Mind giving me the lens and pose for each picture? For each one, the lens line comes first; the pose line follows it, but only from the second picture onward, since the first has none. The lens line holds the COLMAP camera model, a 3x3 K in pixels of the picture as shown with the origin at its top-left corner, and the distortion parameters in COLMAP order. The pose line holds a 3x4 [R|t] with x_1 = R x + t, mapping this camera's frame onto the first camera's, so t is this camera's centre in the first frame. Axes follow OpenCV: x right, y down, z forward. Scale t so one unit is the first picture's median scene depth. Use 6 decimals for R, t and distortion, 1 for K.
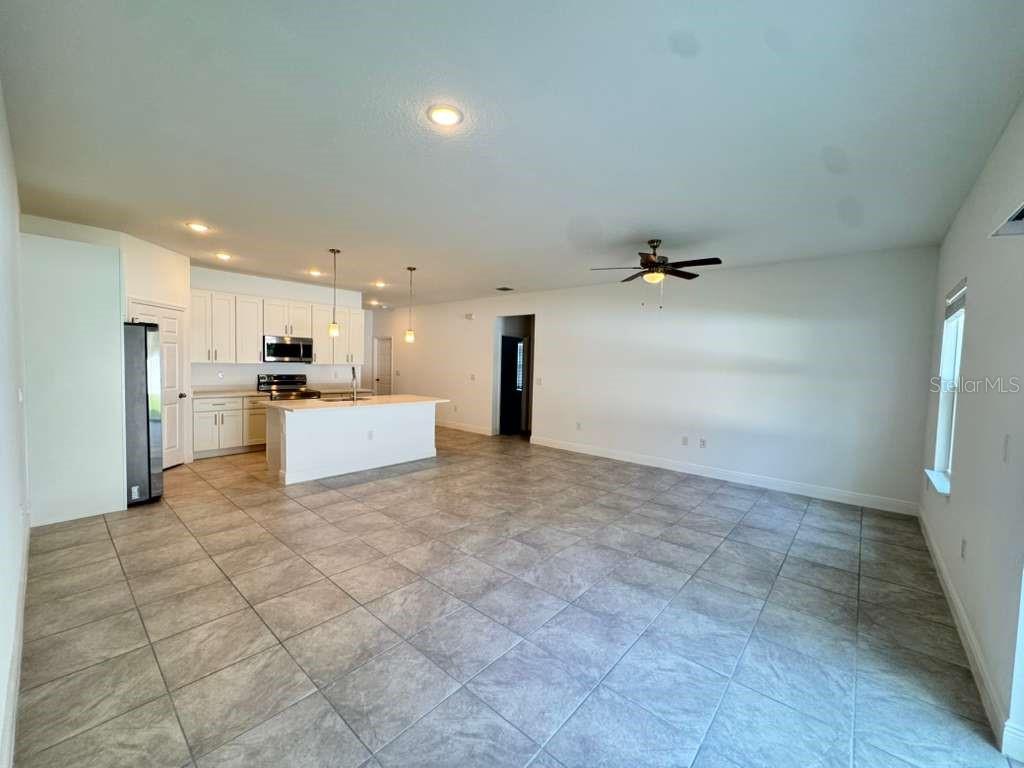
lens RADIAL K [[408.7, 0, 511.1], [0, 408.7, 383.1], [0, 0, 1]] dist [-0.000589, -0.000286]
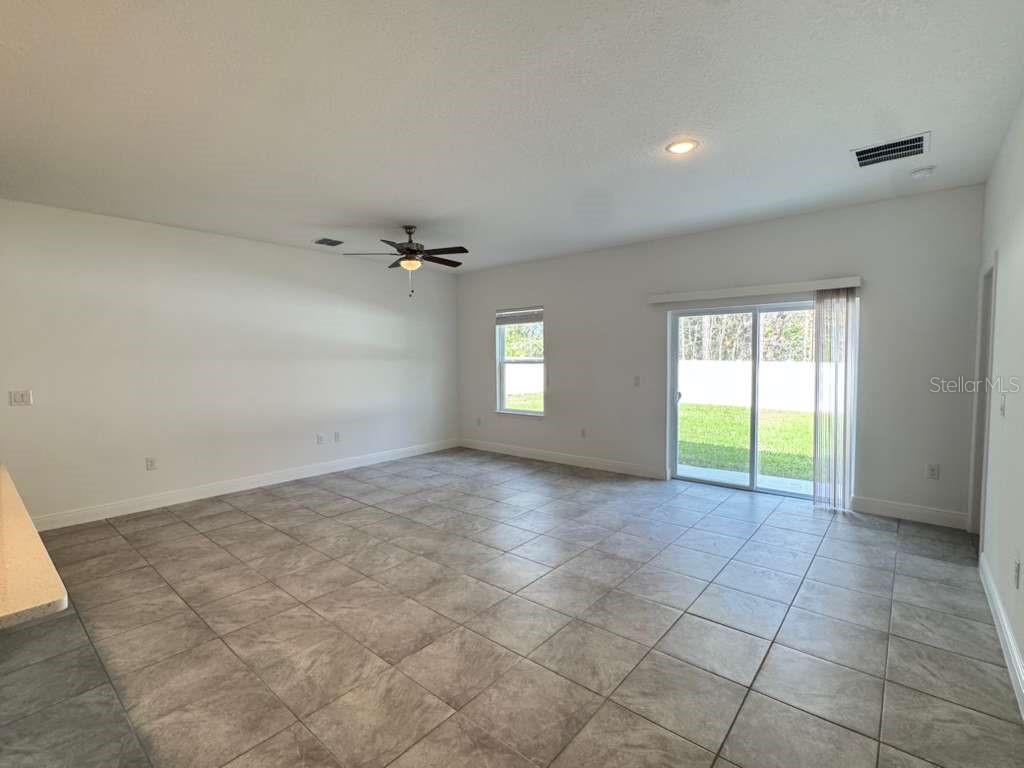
lens RADIAL K [[474.5, 0, 510.4], [0, 474.5, 383.0], [0, 0, 1]] dist [-0.001824, -0.000493]
pose [[-0.012774, -0.082369, 0.996520, -1.089858], [0.057762, 0.994876, 0.082974, -0.077718], [-0.998249, 0.058621, -0.007951, 1.063849]]
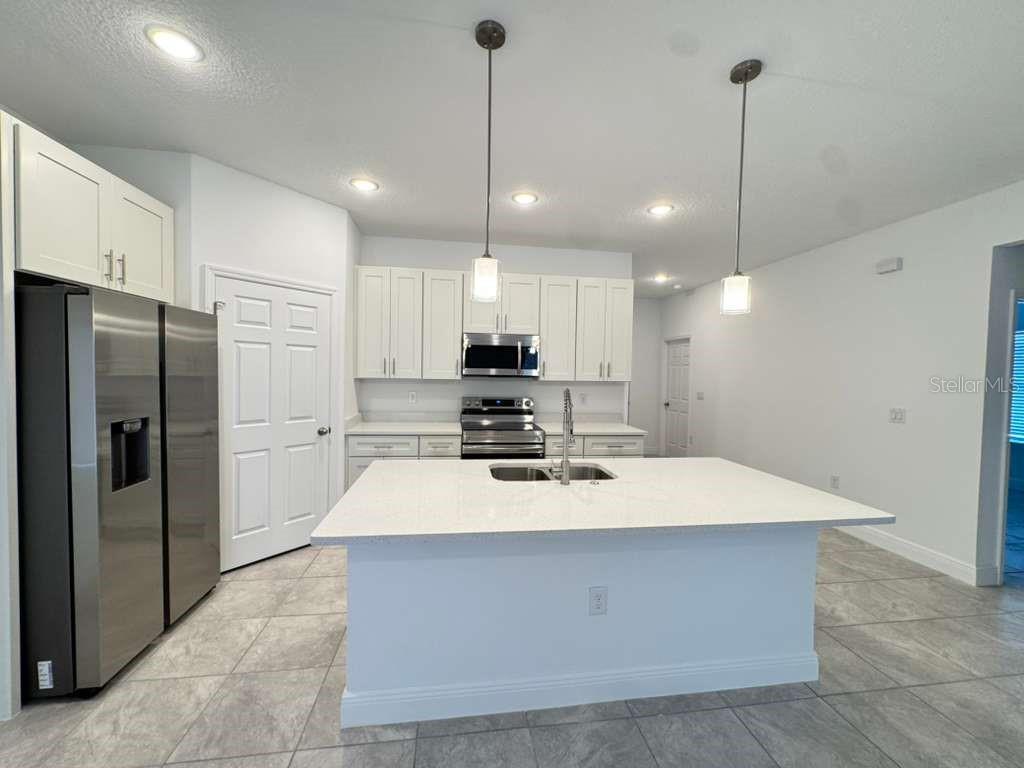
lens RADIAL K [[409.8, 0, 509.5], [0, 409.8, 382.3], [0, 0, 1]] dist [-0.002366, -0.000380]
pose [[0.756928, 0.006609, -0.653465, -0.321584], [-0.031935, 0.999128, -0.026886, -0.061472], [0.652718, 0.041219, 0.756479, 1.208813]]
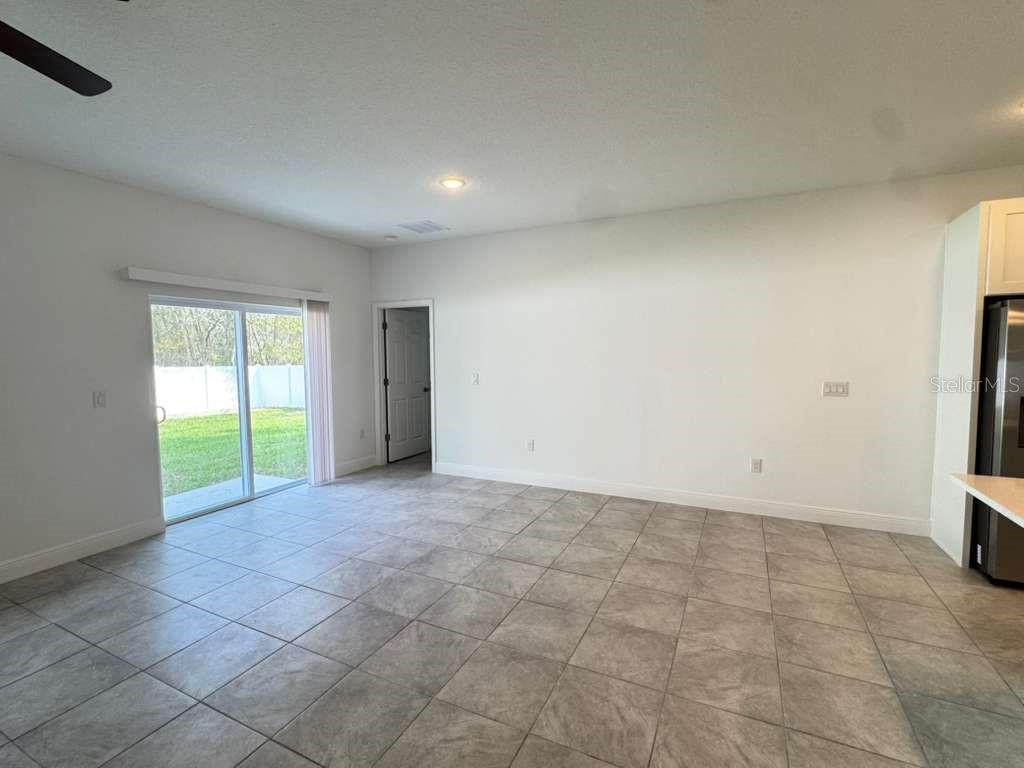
lens RADIAL K [[474.5, 0, 510.4], [0, 474.5, 383.0], [0, 0, 1]] dist [-0.001824, -0.000493]
pose [[-0.966069, -0.002276, -0.258274, 0.049270], [-0.030715, 0.993878, 0.106128, -0.092801], [0.256452, 0.110460, -0.960224, 1.884493]]
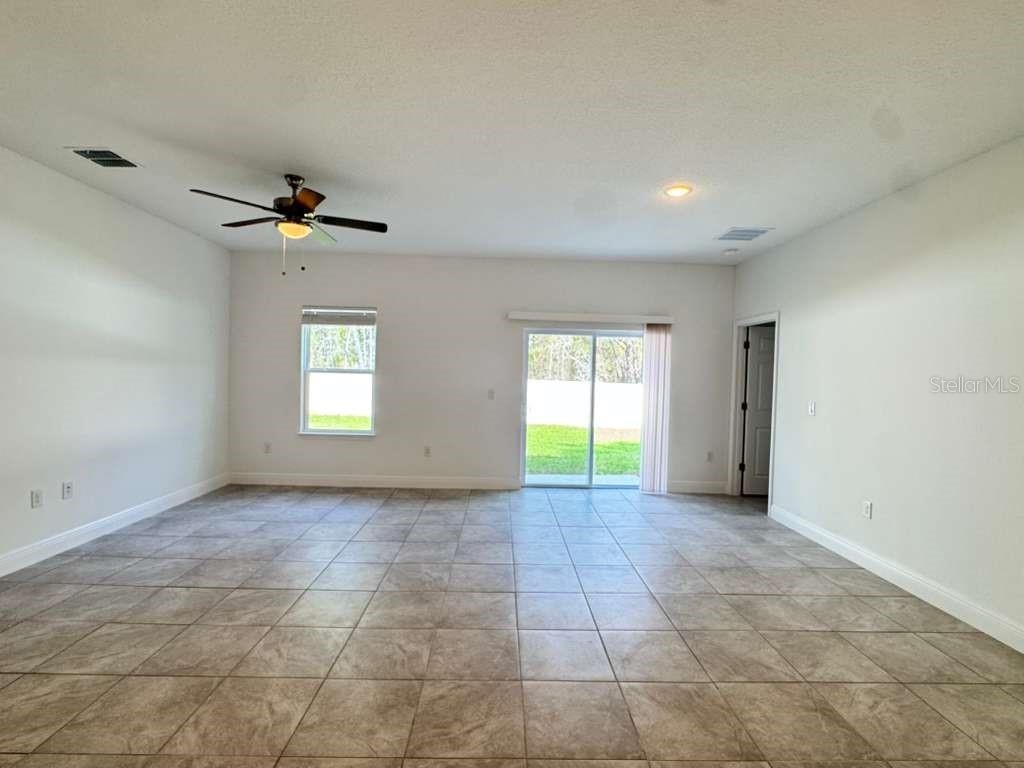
lens RADIAL K [[477.2, 0, 511.1], [0, 477.2, 382.9], [0, 0, 1]] dist [-0.004167, -0.000186]
pose [[-0.672776, -0.060125, 0.737399, -0.690632], [-0.008580, 0.997259, 0.073485, -0.085170], [-0.739797, 0.043112, -0.671448, 1.729745]]
